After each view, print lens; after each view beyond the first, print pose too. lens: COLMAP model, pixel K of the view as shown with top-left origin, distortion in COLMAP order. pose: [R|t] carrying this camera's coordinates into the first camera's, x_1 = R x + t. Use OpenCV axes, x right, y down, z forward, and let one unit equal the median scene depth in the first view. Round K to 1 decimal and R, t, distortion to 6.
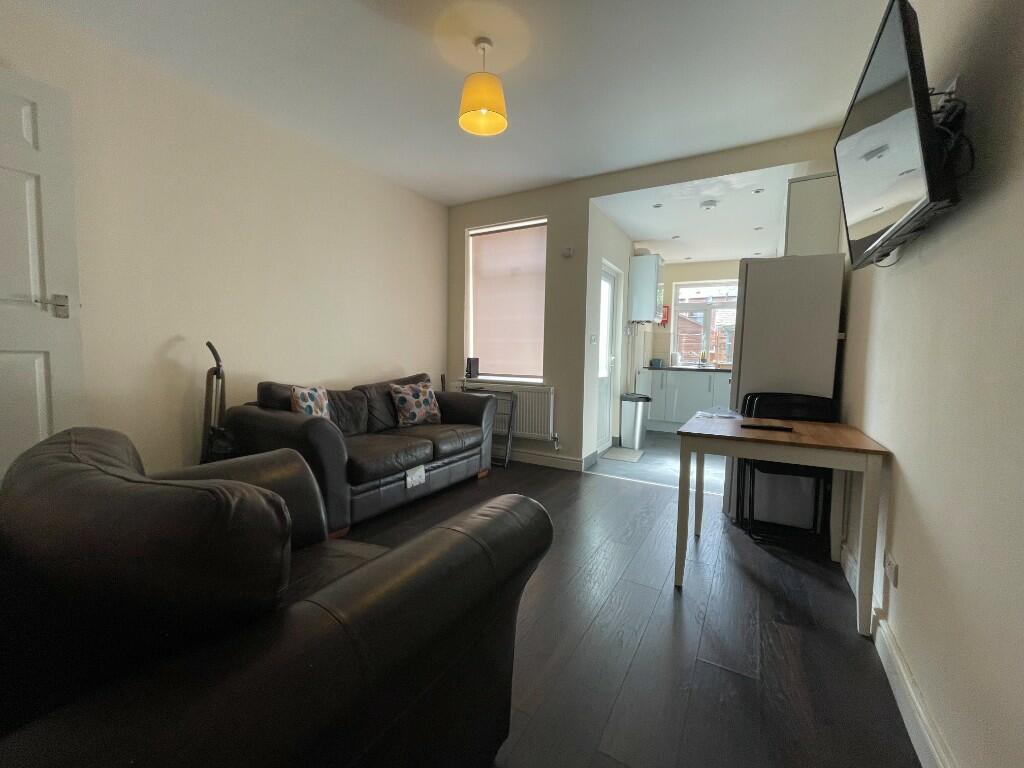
lens RADIAL K [[414.2, 0, 512.0], [0, 414.2, 384.0], [0, 0, 1]] dist [-0.000051, 0.000093]
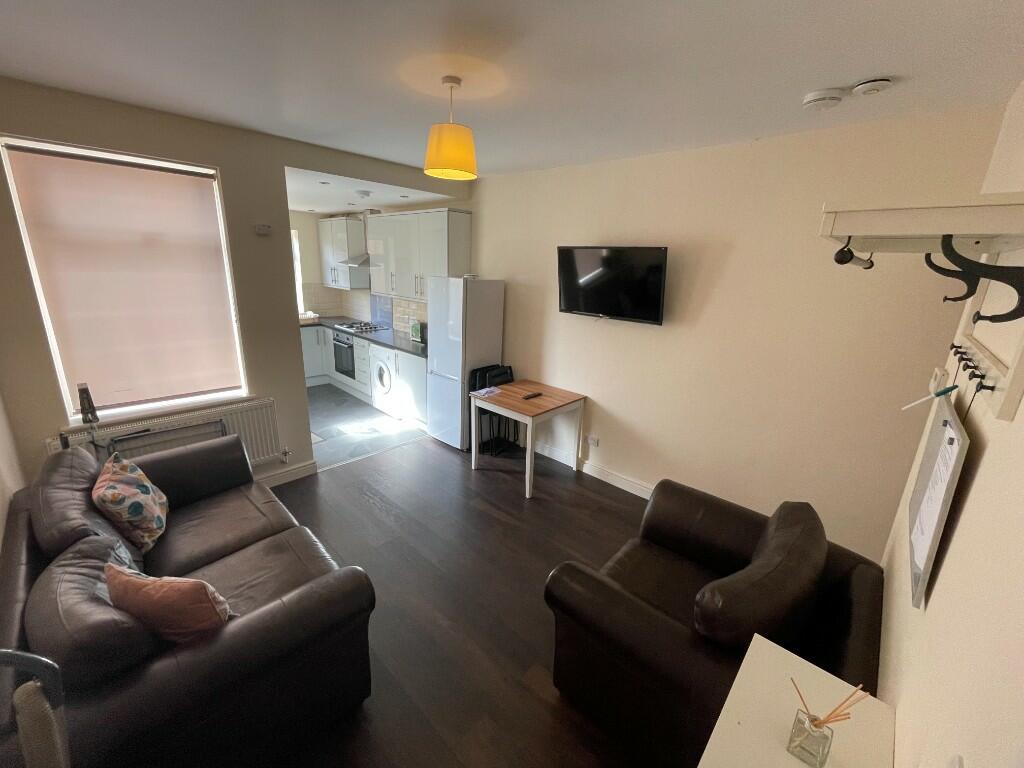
lens RADIAL K [[414.2, 0, 512.0], [0, 414.2, 384.0], [0, 0, 1]] dist [-0.000051, 0.000093]
pose [[0.228546, -0.276804, 0.933352, -0.544673], [0.032957, 0.960377, 0.276749, -0.227047], [-0.972975, -0.032490, 0.228613, 0.336584]]
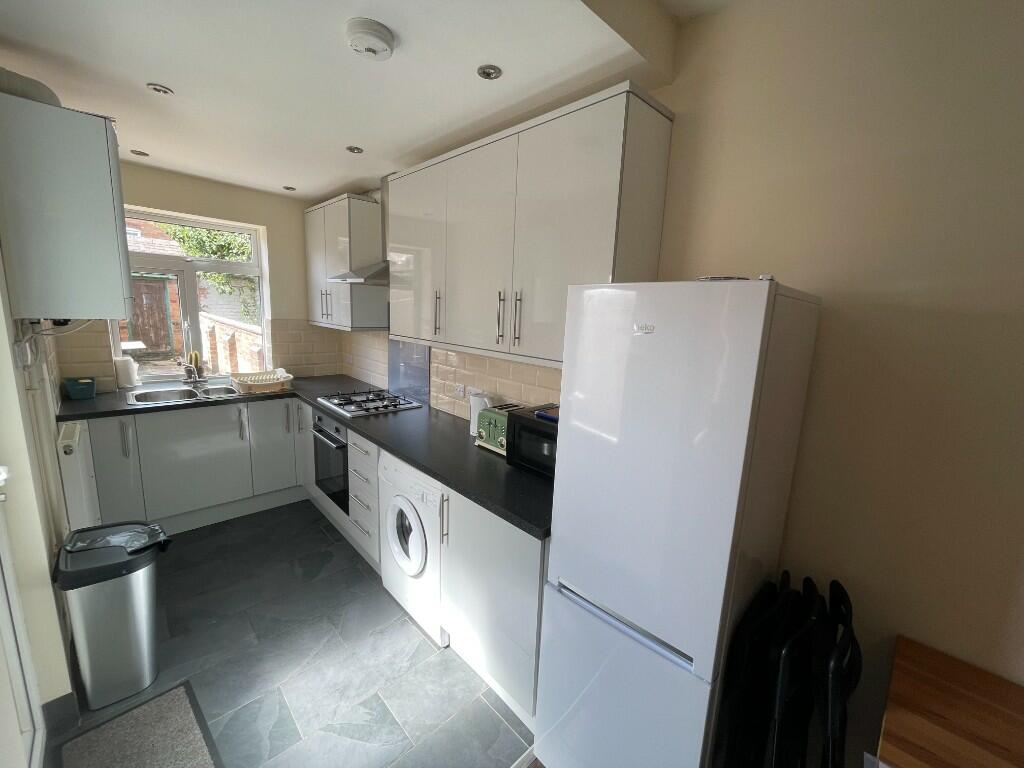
lens RADIAL K [[414.2, 0, 512.0], [0, 414.2, 384.0], [0, 0, 1]] dist [-0.000051, 0.000093]
pose [[0.276016, -0.180613, 0.944031, 0.115032], [0.032572, 0.983379, 0.178618, -0.190649], [-0.960601, -0.018553, 0.277311, 0.732727]]
